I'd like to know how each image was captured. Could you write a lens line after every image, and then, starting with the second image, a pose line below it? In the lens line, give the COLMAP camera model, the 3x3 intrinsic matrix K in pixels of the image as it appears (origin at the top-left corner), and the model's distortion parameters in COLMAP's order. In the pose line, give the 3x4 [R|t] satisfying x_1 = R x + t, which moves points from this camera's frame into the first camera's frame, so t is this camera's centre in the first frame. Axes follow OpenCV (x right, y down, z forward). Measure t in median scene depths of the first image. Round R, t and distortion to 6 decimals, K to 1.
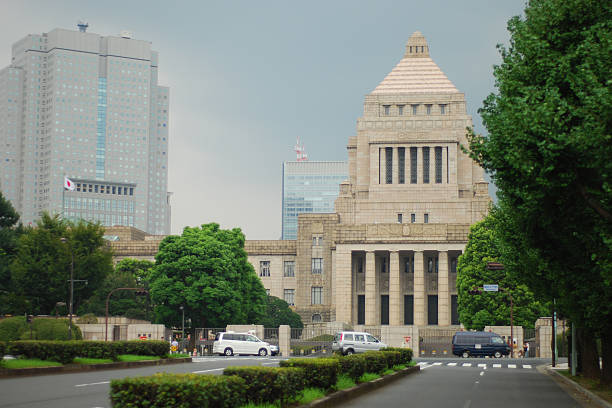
lens RADIAL K [[1448.6, 0, 306.0], [0, 1448.6, 204.0], [0, 0, 1]] dist [-0.082467, -0.184346]
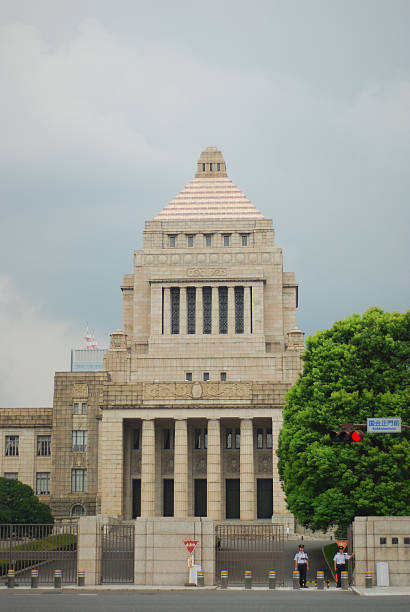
lens RADIAL K [[1353.0, 0, 205.0], [0, 1353.0, 306.0], [0, 0, 1]] dist [-0.049081, -0.016217]
pose [[0.997412, 0.006527, 0.071608, 0.021834], [-0.001153, 0.997196, -0.074831, 0.024891], [-0.071895, 0.074555, 0.994622, 0.285620]]
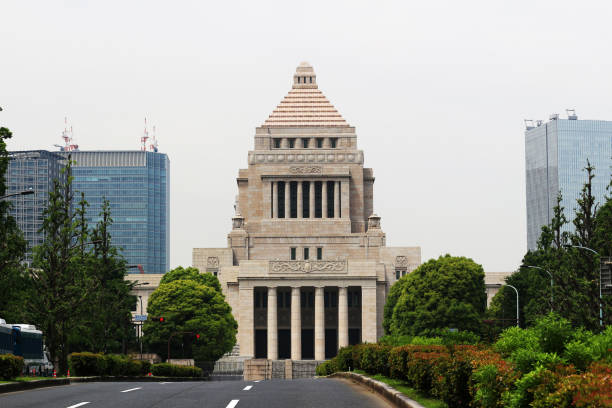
lens RADIAL K [[2203.7, 0, 306.0], [0, 2203.7, 204.0], [0, 0, 1]] dist [-0.221321, -0.874479]
pose [[0.988276, 0.001883, 0.152667, -0.159027], [-0.003826, 0.999915, 0.012436, -0.042785], [-0.152630, -0.012875, 0.988199, -0.508573]]
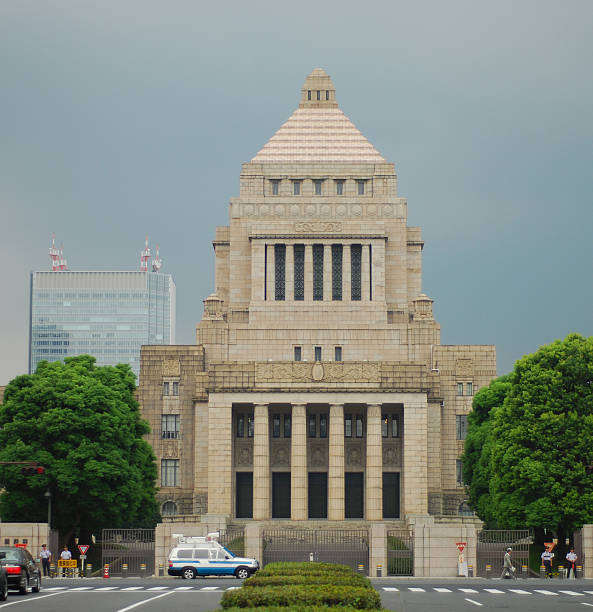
lens RADIAL K [[2099.7, 0, 296.5], [0, 2099.7, 306.0], [0, 0, 1]] dist [-0.116773, 0.600588]
pose [[0.991338, 0.010871, 0.130883, -0.058661], [-0.008854, 0.999833, -0.015978, 0.003483], [-0.131035, 0.014681, 0.991269, 0.068079]]
